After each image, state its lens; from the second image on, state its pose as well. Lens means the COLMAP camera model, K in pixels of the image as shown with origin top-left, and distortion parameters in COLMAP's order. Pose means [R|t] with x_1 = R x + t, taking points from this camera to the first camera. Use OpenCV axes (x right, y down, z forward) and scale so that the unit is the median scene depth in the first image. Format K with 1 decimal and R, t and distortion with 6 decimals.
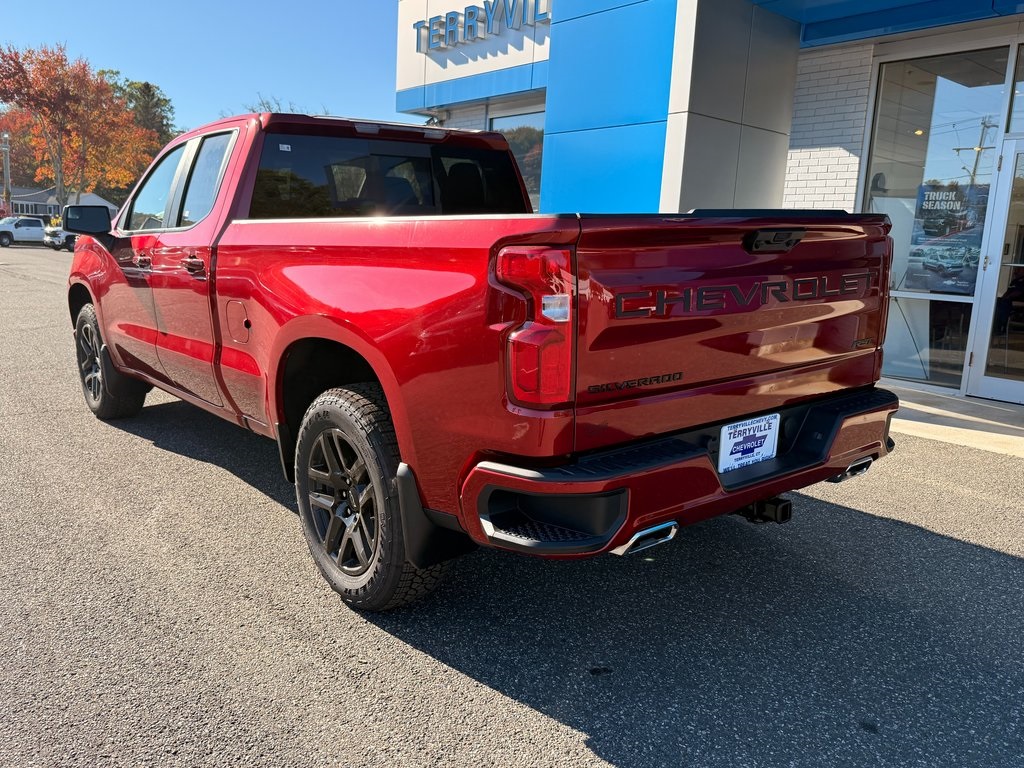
lens RADIAL K [[820.2, 0, 504.5], [0, 820.2, 389.3], [0, 0, 1]] dist [0.040106, -0.063703]
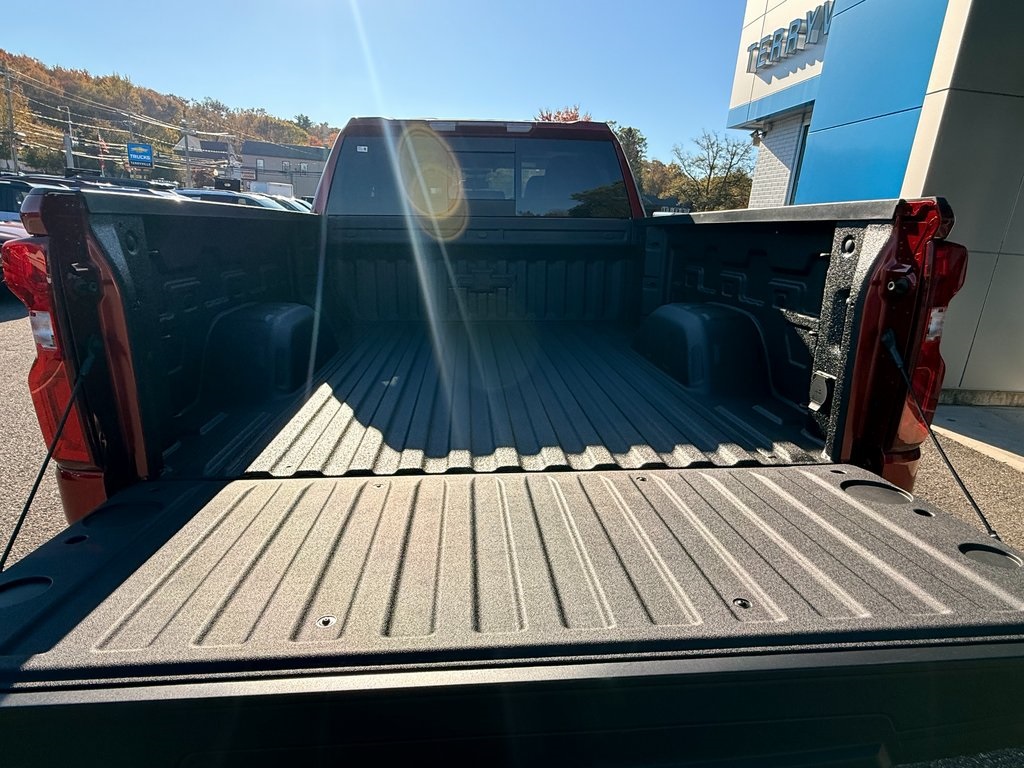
lens RADIAL K [[567.5, 0, 510.5], [0, 567.5, 382.9], [0, 0, 1]] dist [-0.001179, -0.001685]
pose [[0.825056, 0.160427, -0.541798, 0.121335], [-0.120286, 0.986737, 0.109002, -0.028491], [0.552099, -0.024762, 0.833411, 0.150384]]
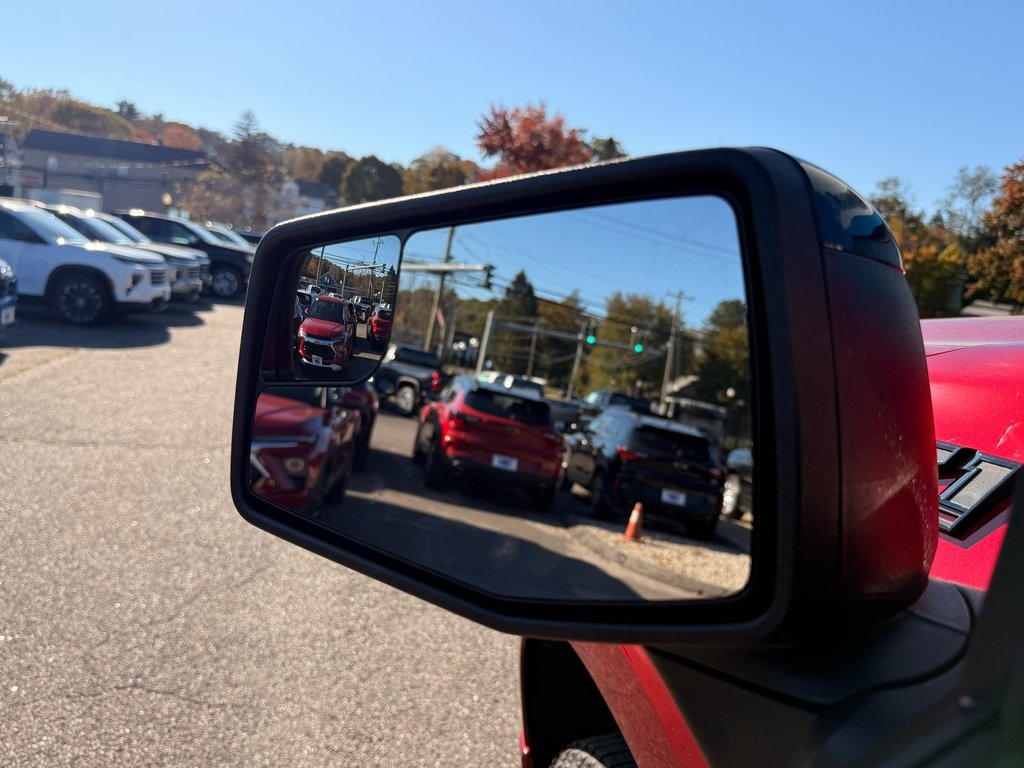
lens RADIAL K [[820.2, 0, 502.9], [0, 820.2, 387.2], [0, 0, 1]] dist [0.040106, -0.063703]
pose [[0.873769, 0.104476, -0.474986, -0.227000], [-0.134522, 0.990468, -0.029603, -0.087968], [0.467366, 0.089762, 0.879495, 0.415885]]
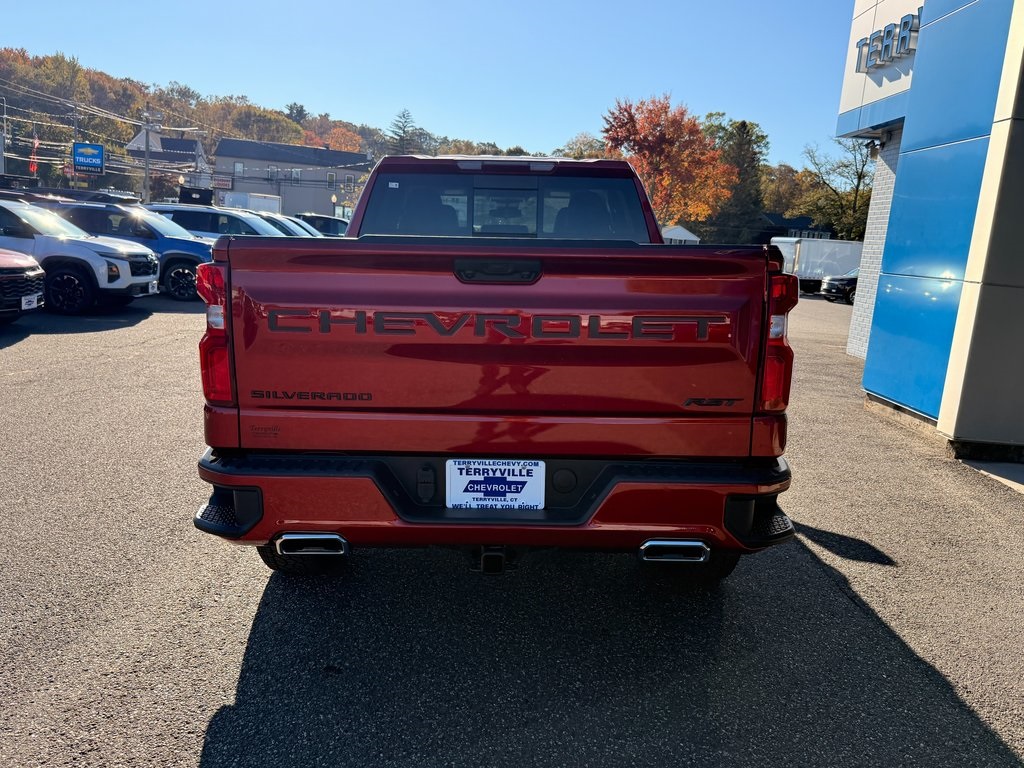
lens RADIAL K [[820.2, 0, 511.2], [0, 820.2, 380.4], [0, 0, 1]] dist [0.040106, -0.063703]
pose [[0.779316, 0.114255, -0.616128, 0.206162], [-0.142504, 0.989789, 0.003299, -0.013693], [0.610213, 0.085229, 0.787640, 0.063097]]
